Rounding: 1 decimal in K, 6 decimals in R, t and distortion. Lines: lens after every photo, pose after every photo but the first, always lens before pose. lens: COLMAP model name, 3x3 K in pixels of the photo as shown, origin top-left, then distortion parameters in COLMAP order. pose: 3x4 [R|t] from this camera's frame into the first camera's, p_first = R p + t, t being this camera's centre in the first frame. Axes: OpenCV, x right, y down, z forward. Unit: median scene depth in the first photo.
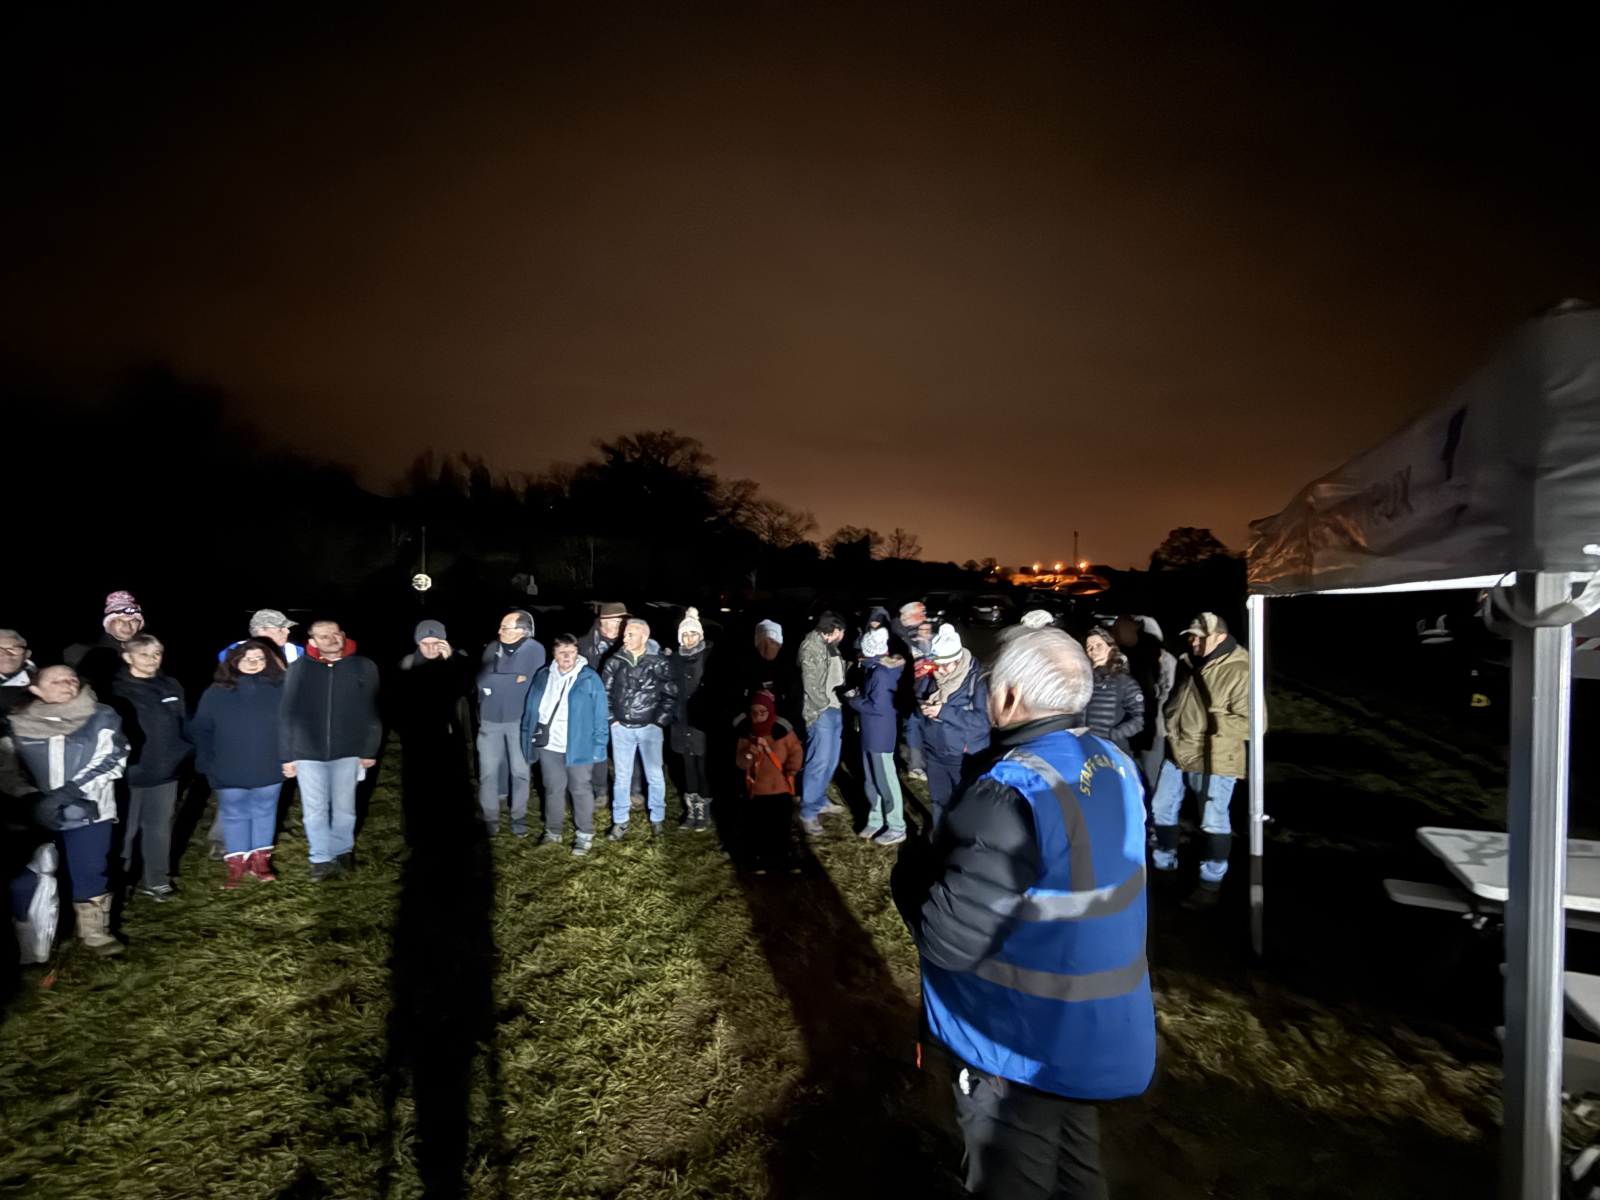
lens RADIAL K [[699.6, 0, 795.5], [0, 699.6, 593.9], [0, 0, 1]] dist [0.000977, -0.000773]
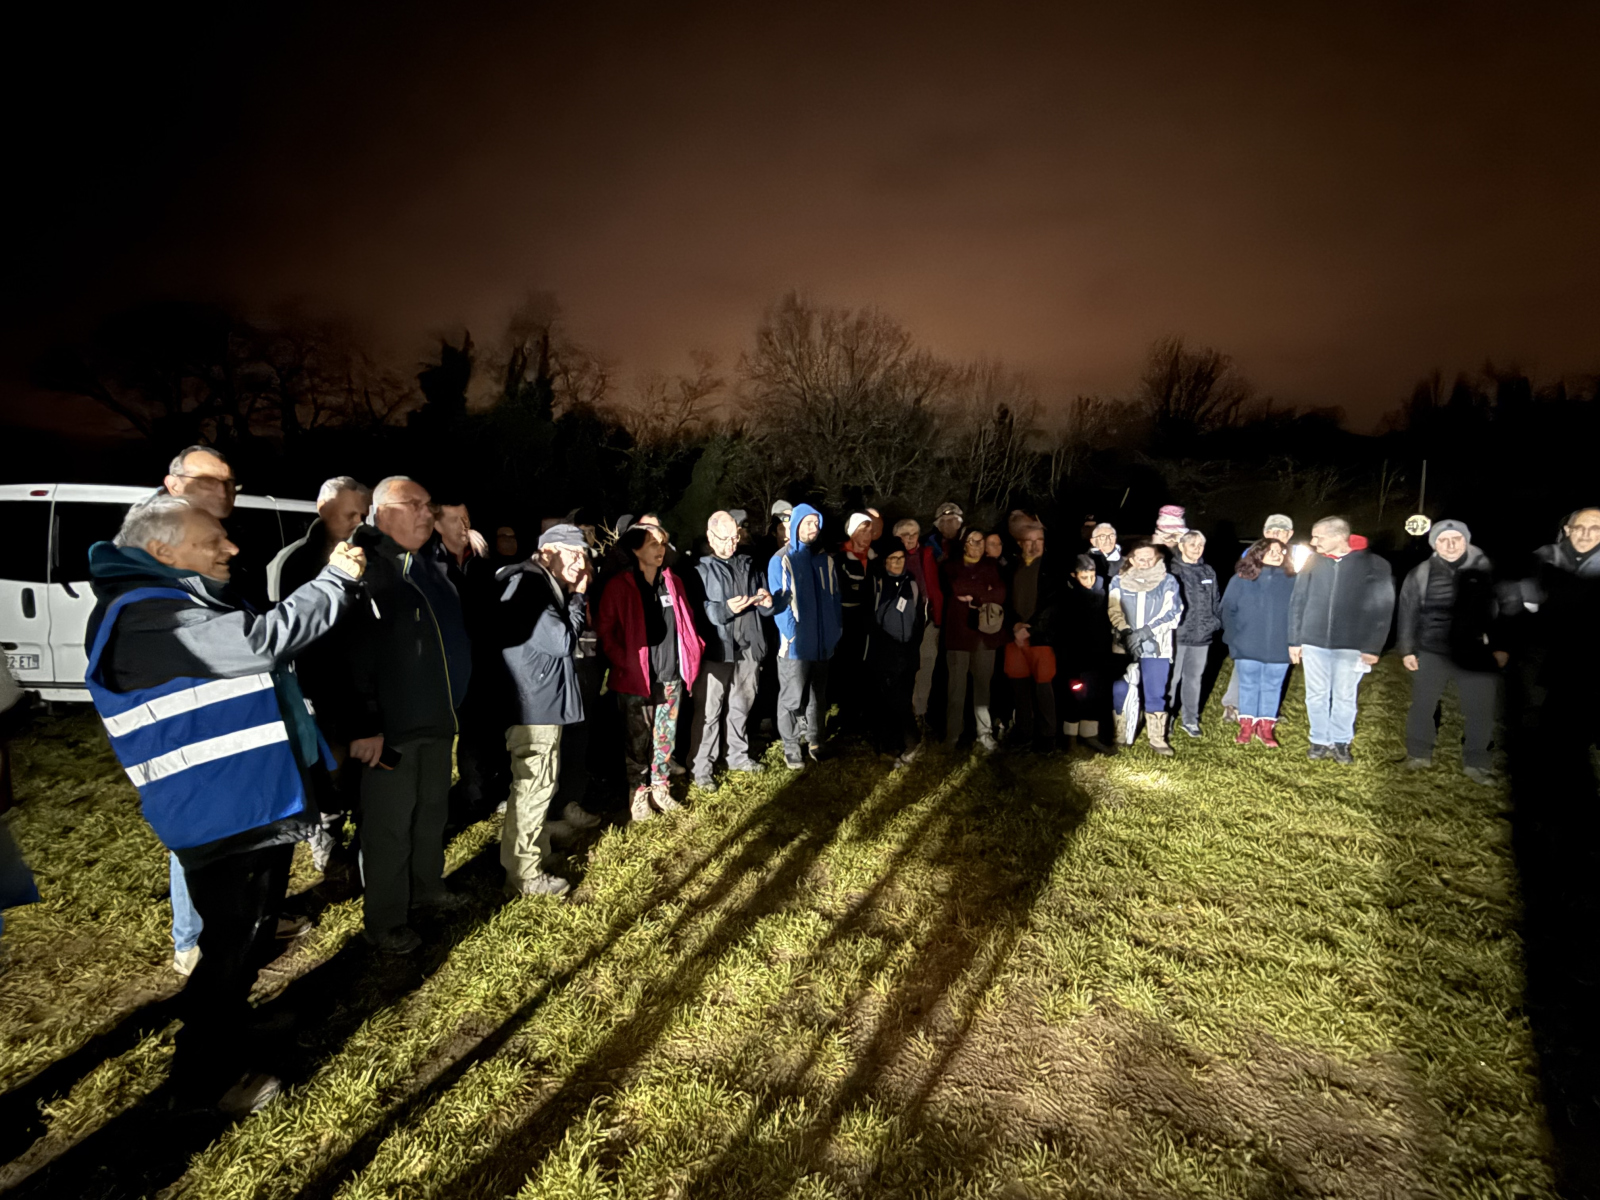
lens RADIAL K [[699.6, 0, 795.3], [0, 699.6, 598.8], [0, 0, 1]] dist [0.000977, -0.000773]
pose [[0.351269, 0.068168, -0.933790, 0.013473], [-0.000321, 0.997355, 0.072688, 0.042541], [0.936275, -0.025234, 0.350361, -0.063699]]
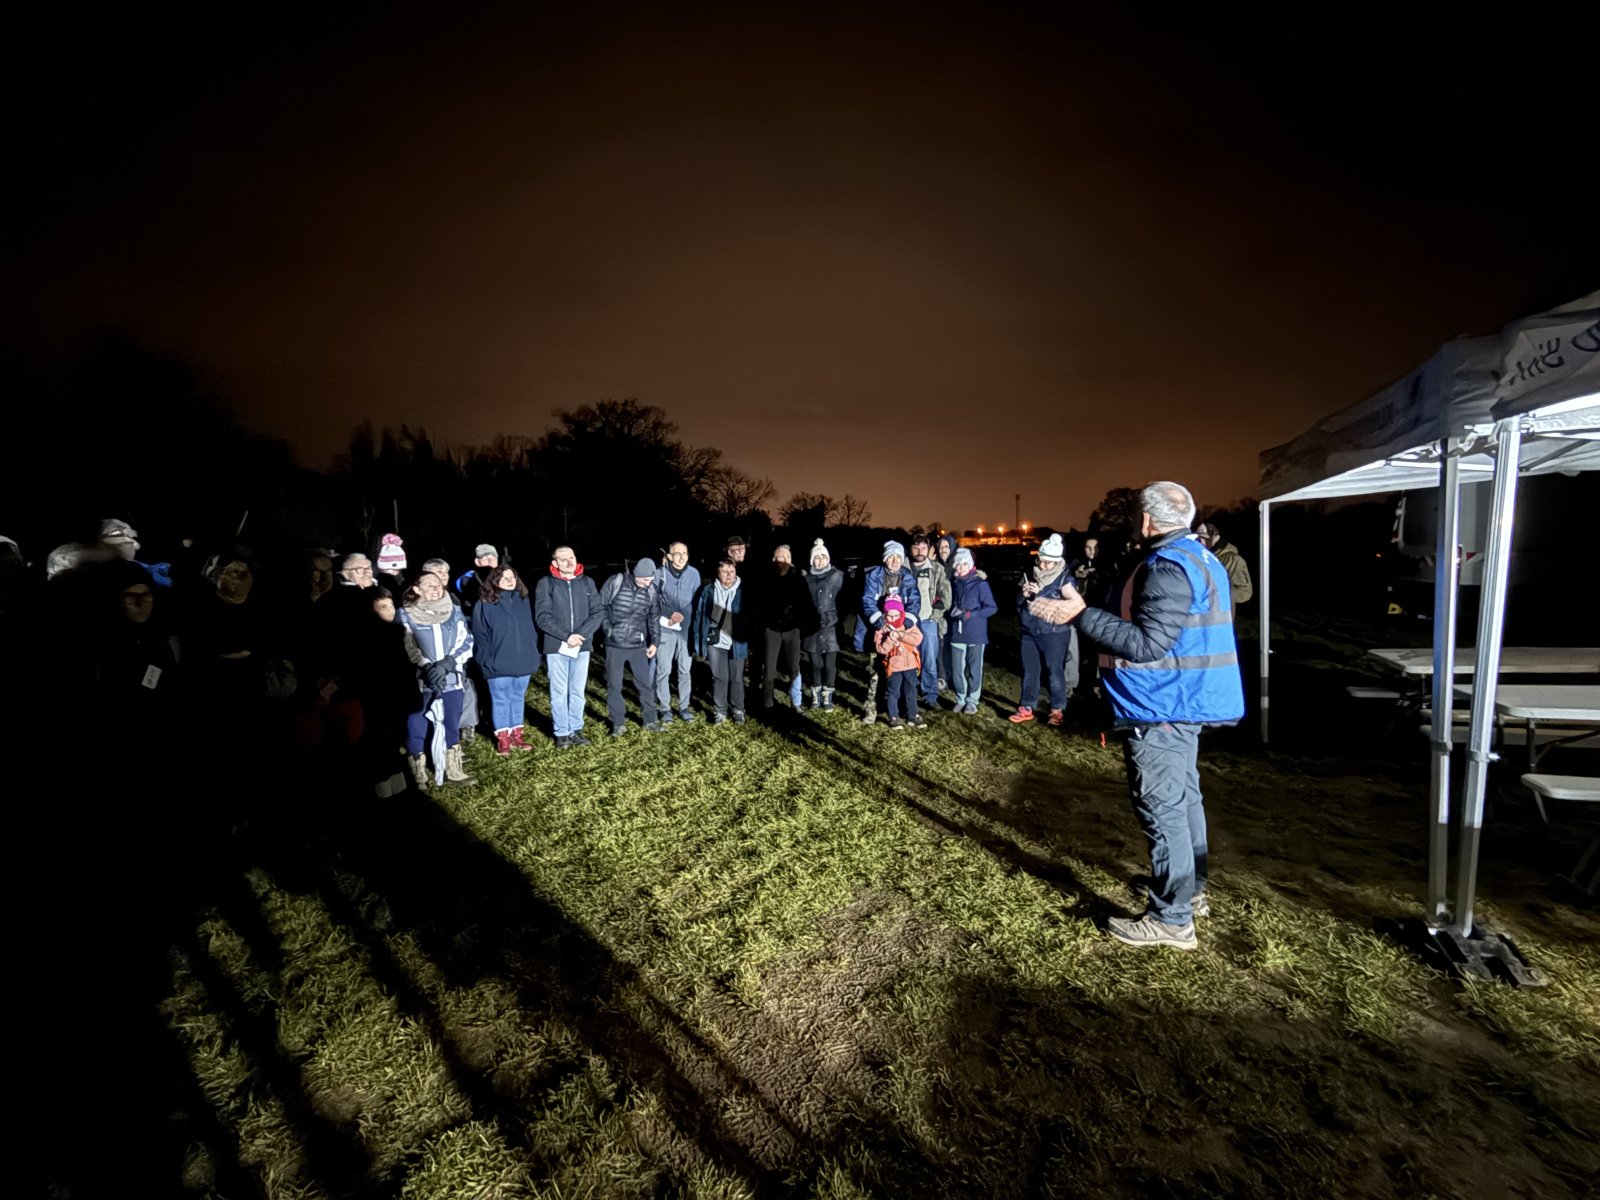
lens RADIAL K [[699.6, 0, 794.5], [0, 699.6, 593.0], [0, 0, 1]] dist [0.000977, -0.000773]
pose [[0.996863, -0.031975, 0.072396, -0.172028], [0.028882, 0.998641, 0.043376, 0.039065], [-0.073685, -0.041149, 0.996432, -0.157560]]
